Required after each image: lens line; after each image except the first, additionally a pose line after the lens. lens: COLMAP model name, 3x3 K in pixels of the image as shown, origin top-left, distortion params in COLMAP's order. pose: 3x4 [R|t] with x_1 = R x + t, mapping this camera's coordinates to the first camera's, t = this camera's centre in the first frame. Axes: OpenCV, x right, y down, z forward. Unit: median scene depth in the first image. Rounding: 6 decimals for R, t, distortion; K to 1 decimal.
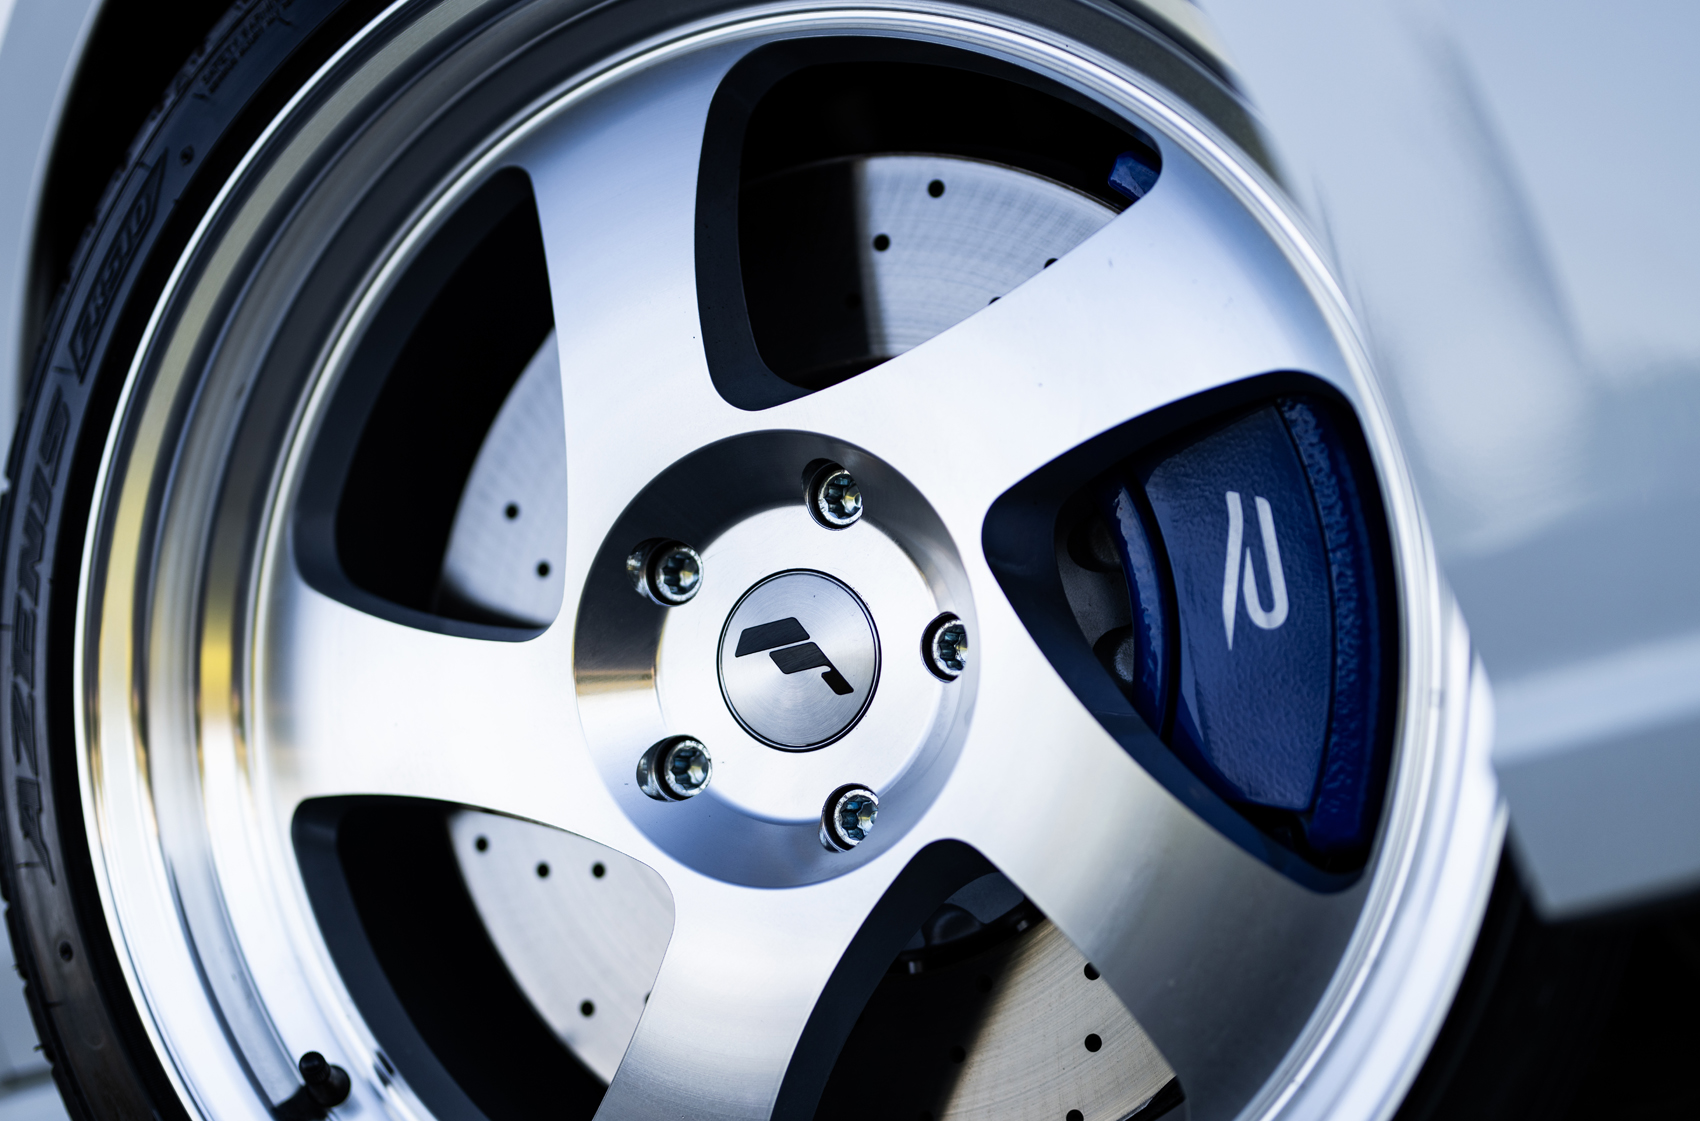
lens RADIAL K [[4158.5, 0, 855.6], [0, 4158.5, 567.3], [0, 0, 1]] dist [-0.039826, 0.000000]
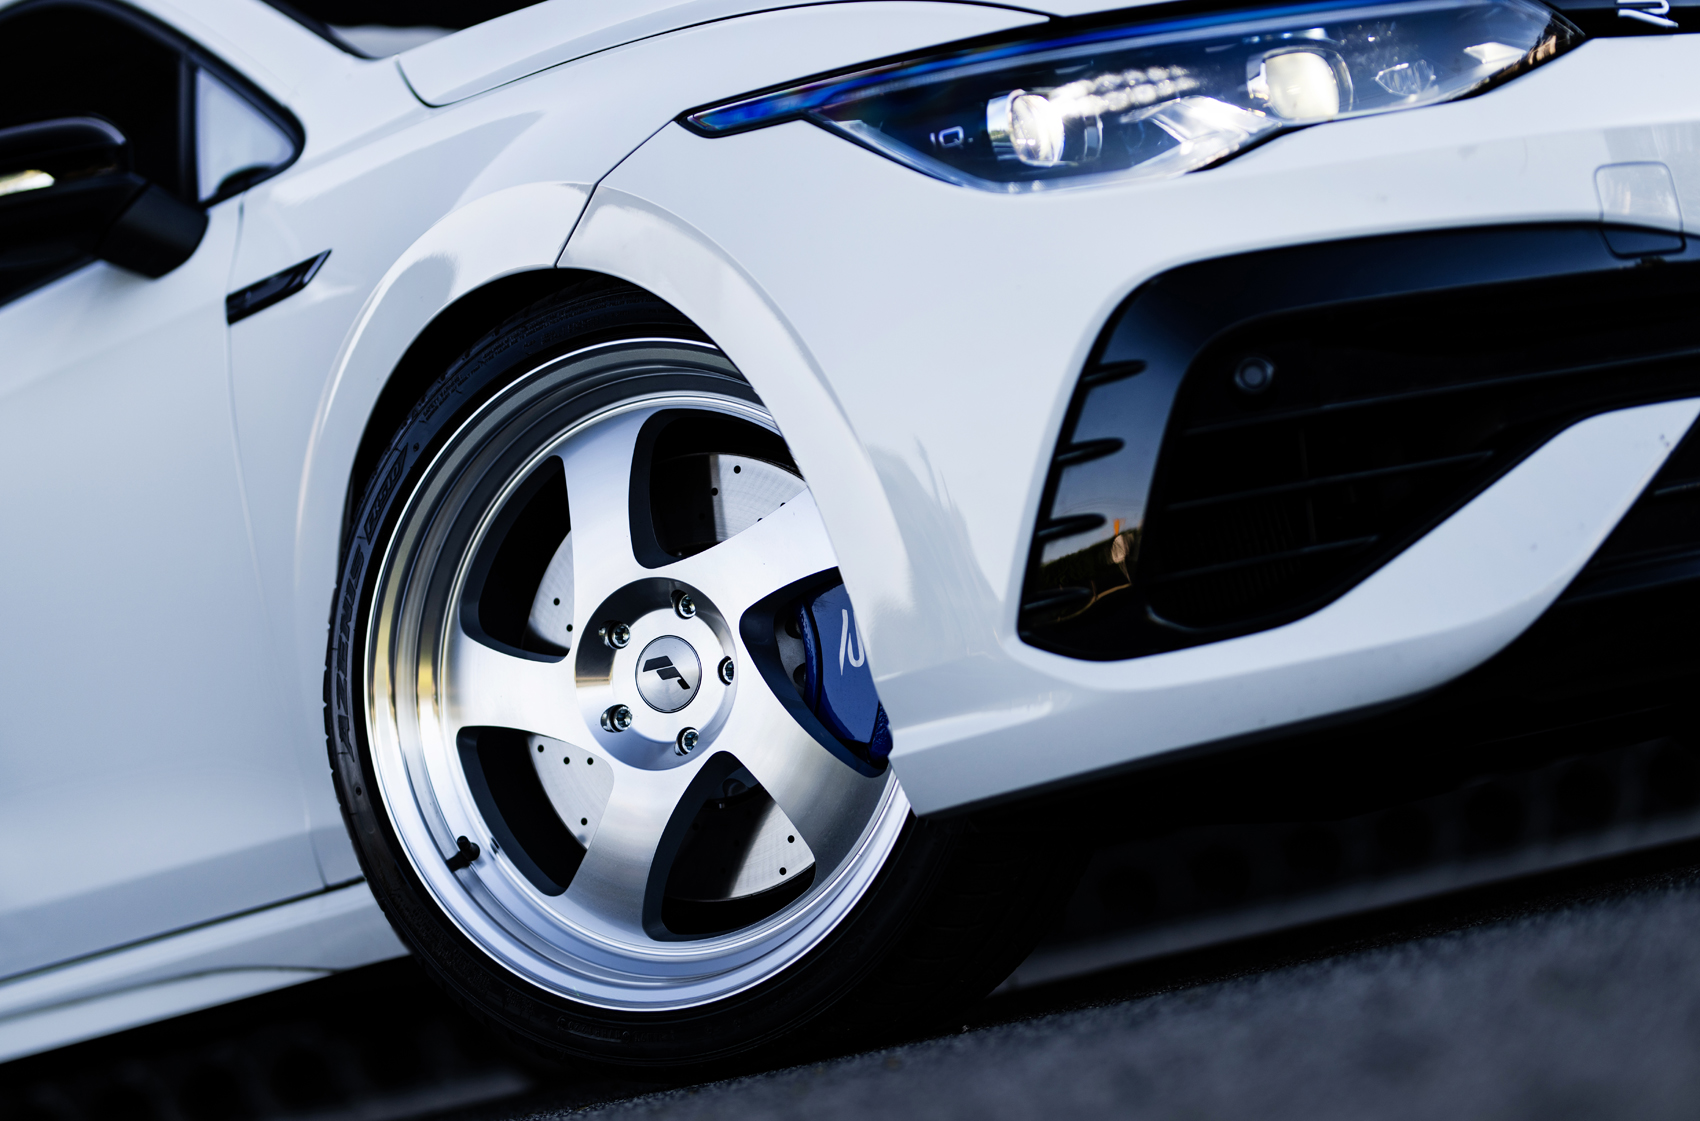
lens RADIAL K [[4158.5, 0, 846.3], [0, 4158.5, 556.0], [0, 0, 1]] dist [-0.039826, 0.000000]
pose [[0.997452, 0.019976, -0.068482, 0.239665], [-0.018613, 0.999617, 0.020479, -0.091870], [0.068865, -0.019152, 0.997442, -1.303625]]
